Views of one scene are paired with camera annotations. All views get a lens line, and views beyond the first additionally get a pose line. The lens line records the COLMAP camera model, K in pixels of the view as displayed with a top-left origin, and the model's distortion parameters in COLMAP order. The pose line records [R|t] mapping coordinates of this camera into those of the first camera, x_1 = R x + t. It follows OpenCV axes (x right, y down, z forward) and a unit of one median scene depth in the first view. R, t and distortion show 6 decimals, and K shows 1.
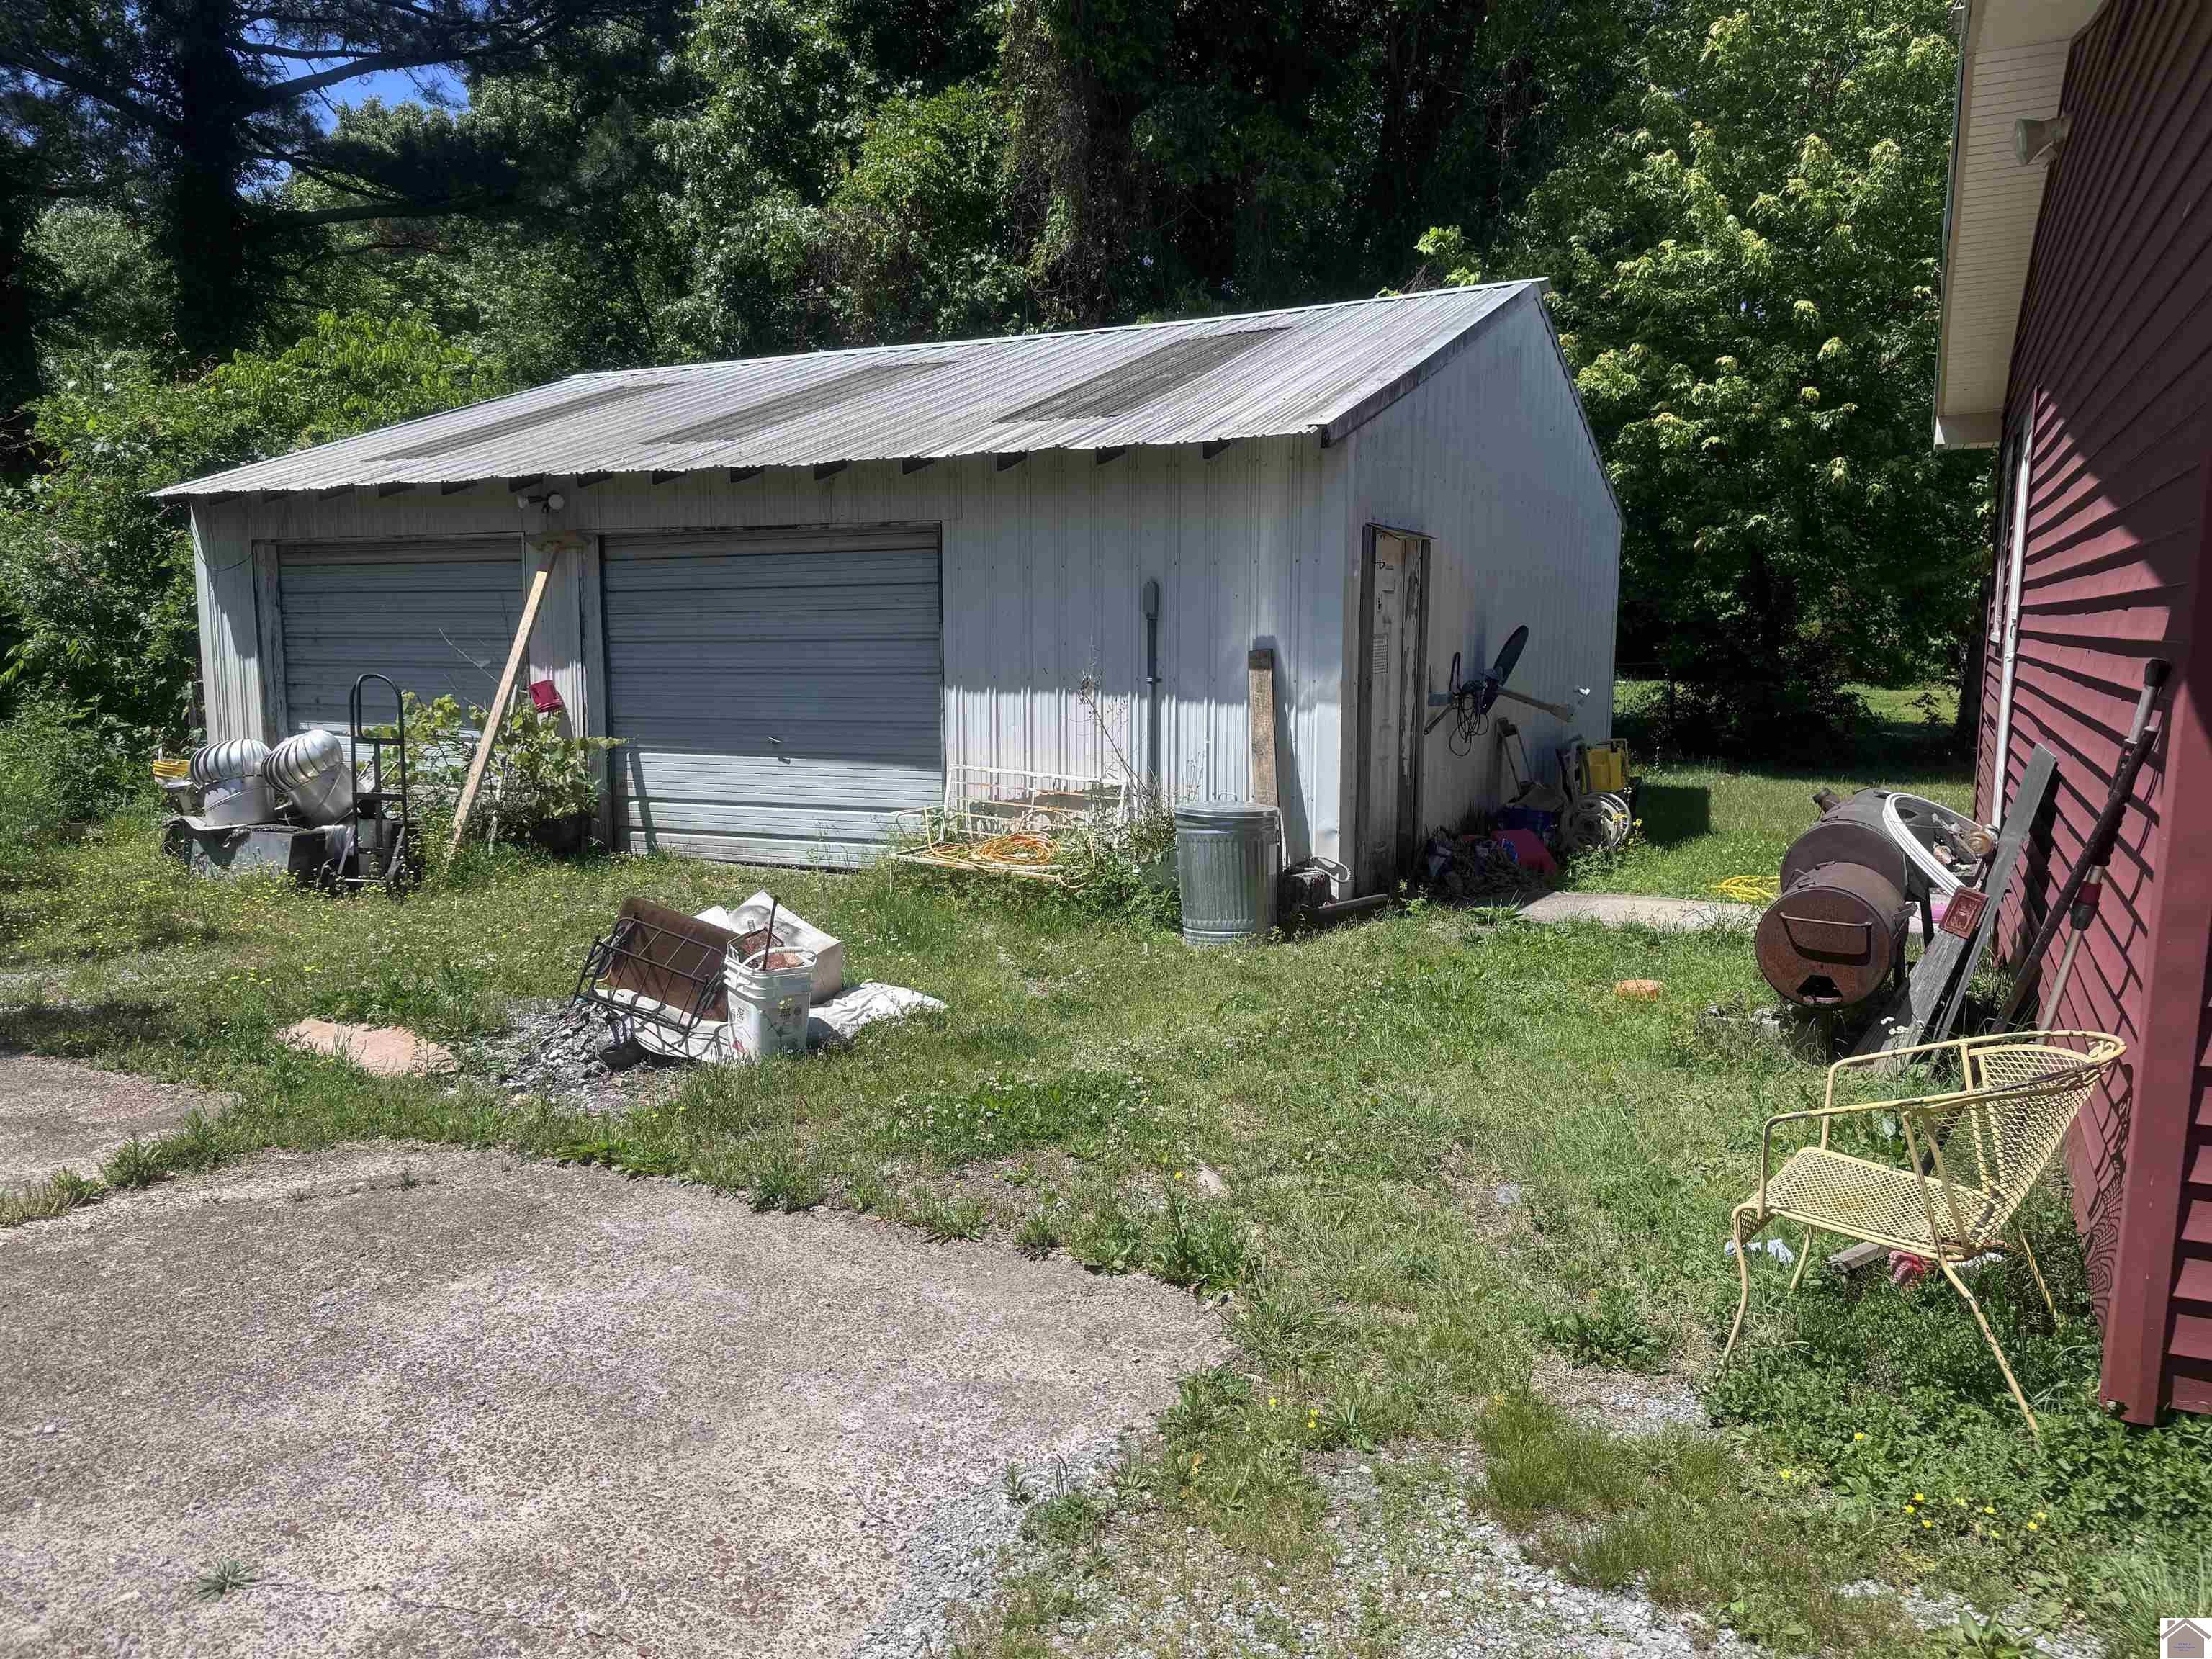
lens RADIAL K [[1556.4, 0, 1102.0], [0, 1556.4, 833.9], [0, 0, 1]] dist [-0.000896, -0.000319]
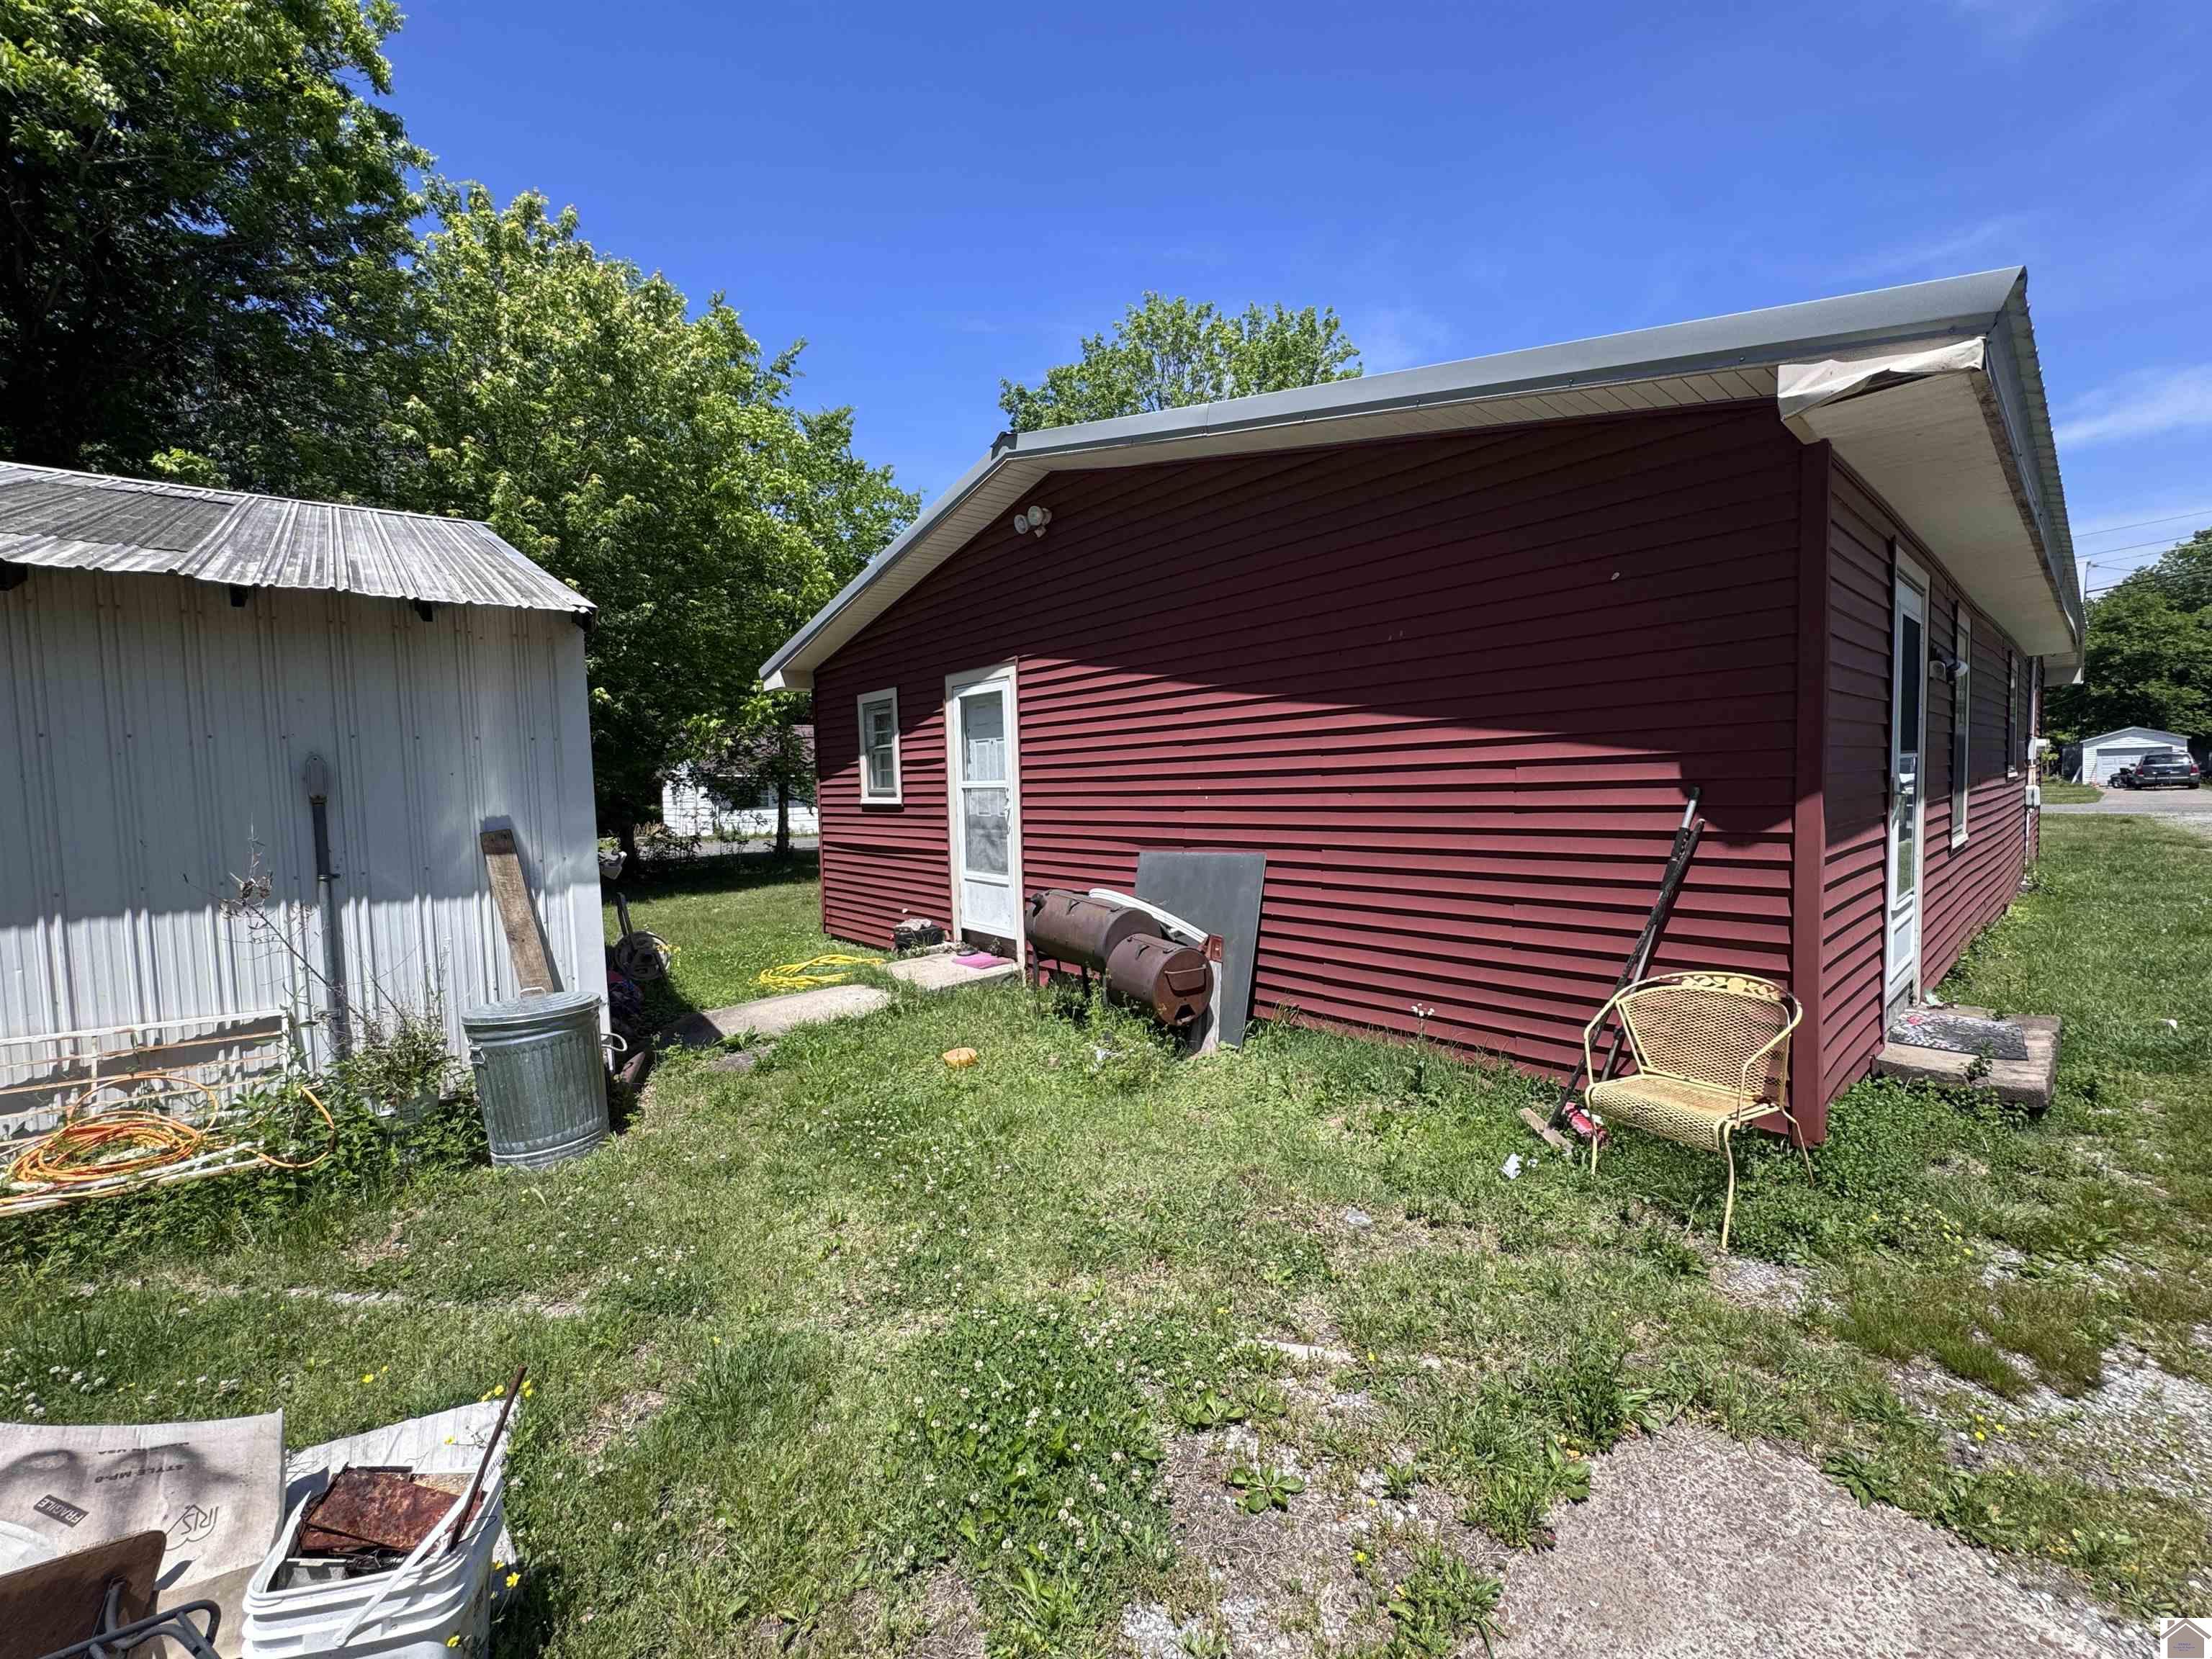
lens RADIAL K [[886.5, 0, 1105.3], [0, 886.5, 827.8], [0, 0, 1]] dist [-0.004739, -0.000248]
pose [[0.365691, -0.059855, 0.928810, -0.256815], [0.151482, 0.988452, 0.004057, -0.067356], [-0.918326, 0.139214, 0.370535, 0.465486]]
